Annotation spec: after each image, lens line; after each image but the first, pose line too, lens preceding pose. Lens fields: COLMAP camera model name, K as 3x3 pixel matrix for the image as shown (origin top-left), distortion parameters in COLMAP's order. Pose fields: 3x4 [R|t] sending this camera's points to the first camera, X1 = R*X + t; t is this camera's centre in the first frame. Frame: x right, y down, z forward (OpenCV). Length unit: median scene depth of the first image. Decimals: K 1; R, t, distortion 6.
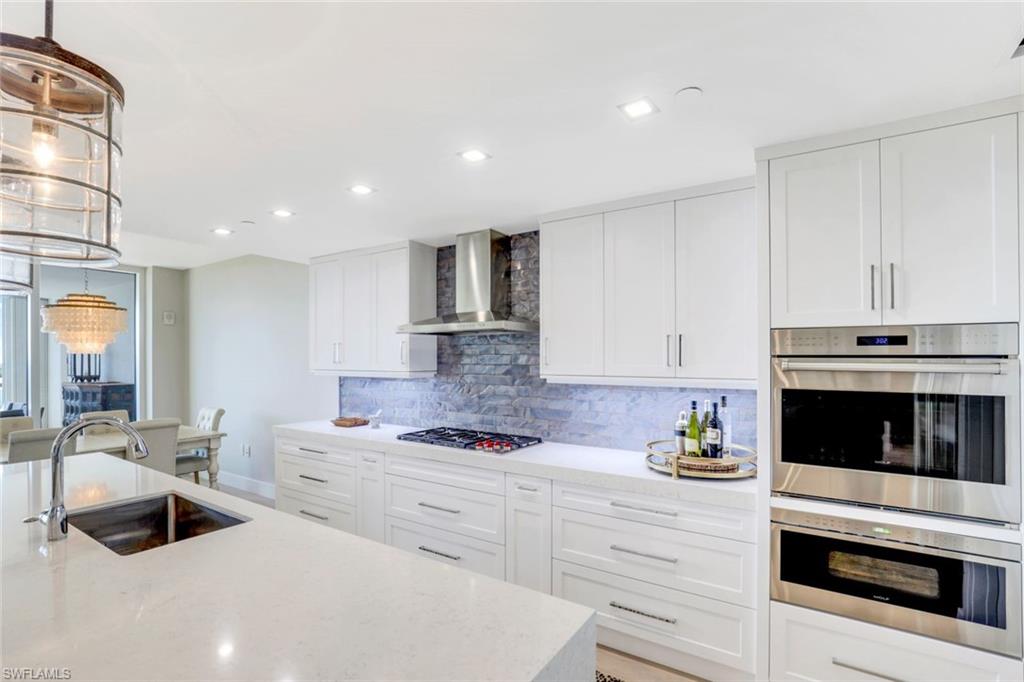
lens RADIAL K [[469.1, 0, 491.4], [0, 469.1, 364.0], [0, 0, 1]] dist [-0.029680, -0.000309]
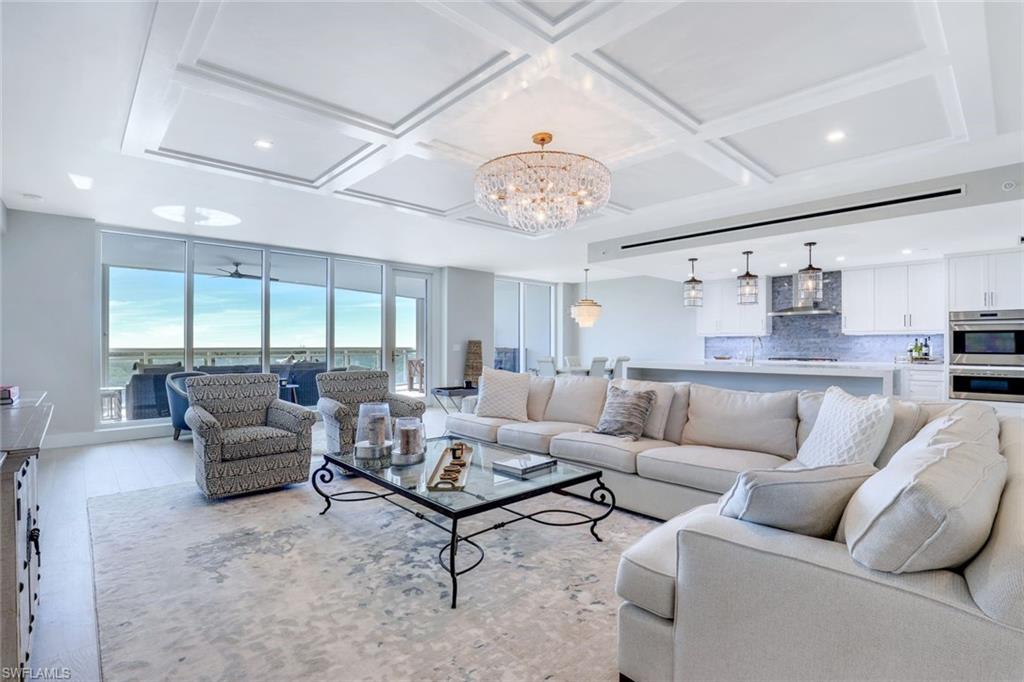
lens RADIAL K [[472.9, 0, 514.2], [0, 472.9, 346.6], [0, 0, 1]] dist [-0.004147, 0.000720]
pose [[0.975311, -0.002680, -0.220819, -0.925399], [0.001620, 0.999986, -0.004984, 0.099632], [0.220830, 0.004503, 0.975302, -1.635802]]
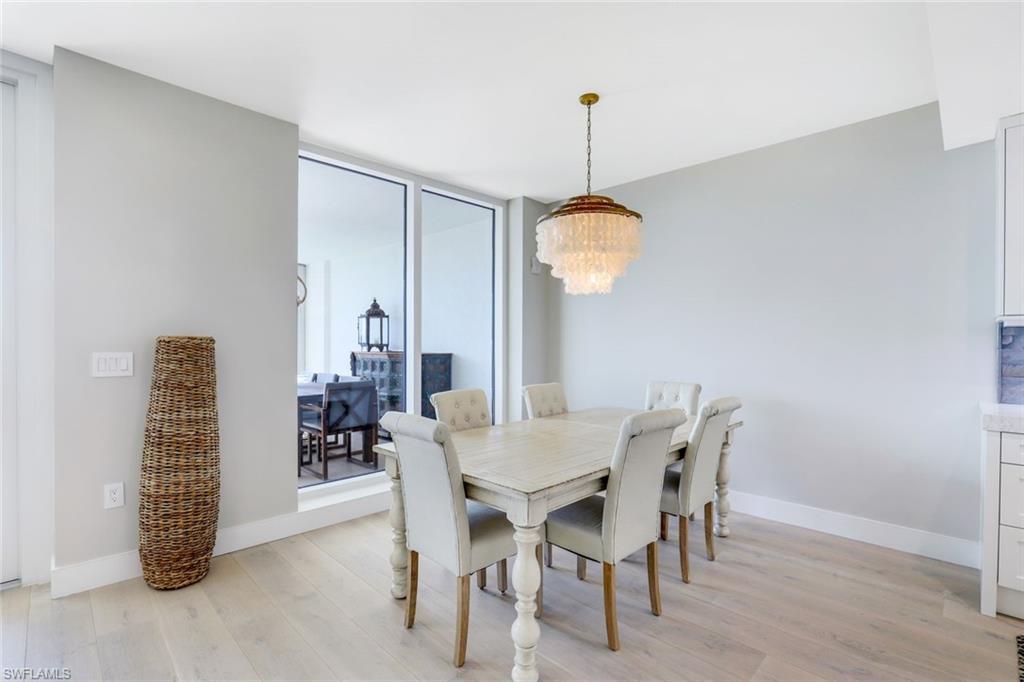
lens RADIAL K [[472.9, 0, 514.2], [0, 472.9, 346.6], [0, 0, 1]] dist [-0.004147, 0.000720]
pose [[0.984627, 0.003347, -0.174637, -1.114847], [-0.002160, 0.999973, 0.006986, 0.058548], [0.174656, -0.006501, 0.984608, 0.398895]]
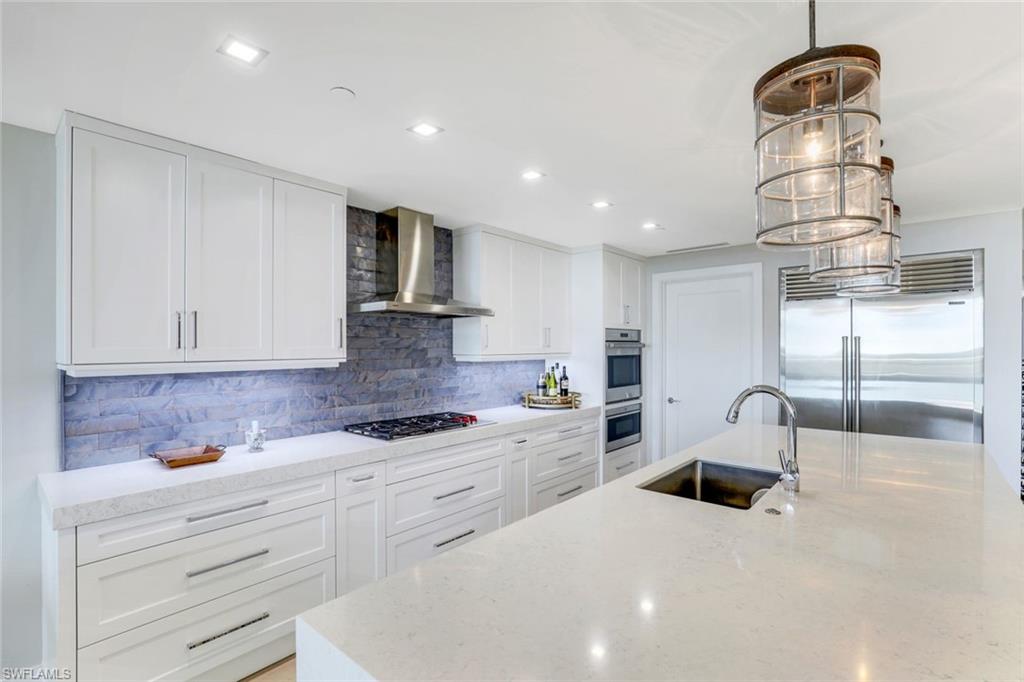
lens RADIAL K [[472.9, 0, 514.2], [0, 472.9, 346.6], [0, 0, 1]] dist [-0.004147, 0.000720]
pose [[0.137124, -0.006712, 0.990531, -0.973738], [0.012425, 0.999910, 0.005055, -0.004459], [-0.990476, 0.011614, 0.137195, 0.657550]]
